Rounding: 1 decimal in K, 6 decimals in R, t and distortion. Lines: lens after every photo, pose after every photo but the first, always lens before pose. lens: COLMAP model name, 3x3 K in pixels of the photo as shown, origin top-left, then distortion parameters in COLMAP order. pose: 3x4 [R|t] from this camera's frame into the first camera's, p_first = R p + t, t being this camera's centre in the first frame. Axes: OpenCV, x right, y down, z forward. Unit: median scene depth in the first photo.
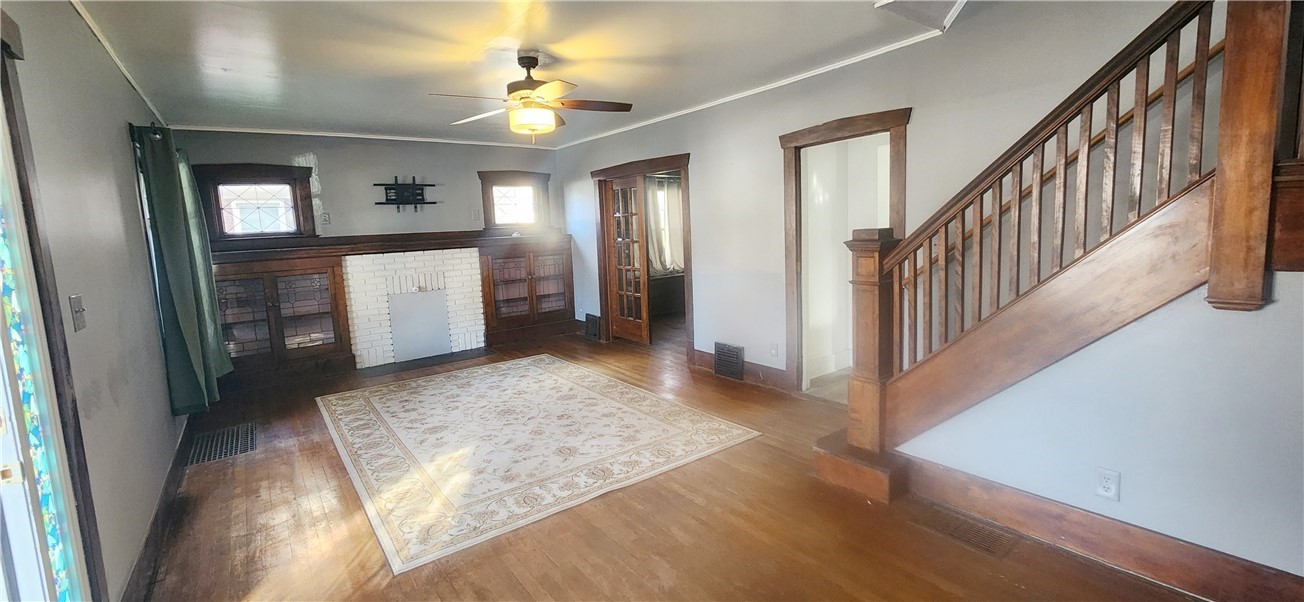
lens RADIAL K [[523.4, 0, 656.2], [0, 523.4, 283.1], [0, 0, 1]] dist [-0.004067, 0.001998]
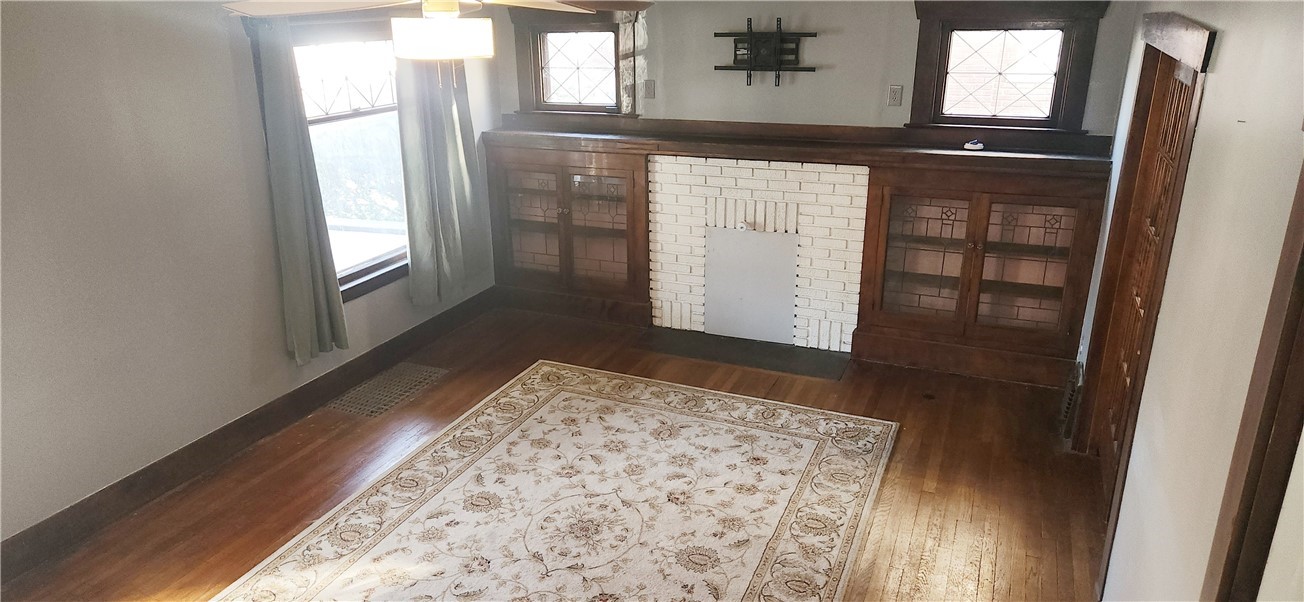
lens RADIAL K [[867.1, 0, 646.0], [0, 867.1, 313.0], [0, 0, 1]] dist [0.066331, 0.000357]
pose [[0.484453, 0.334245, -0.808447, 0.412722], [-0.111178, 0.940162, 0.322079, -0.272075], [0.867724, -0.066151, 0.492625, 0.592516]]
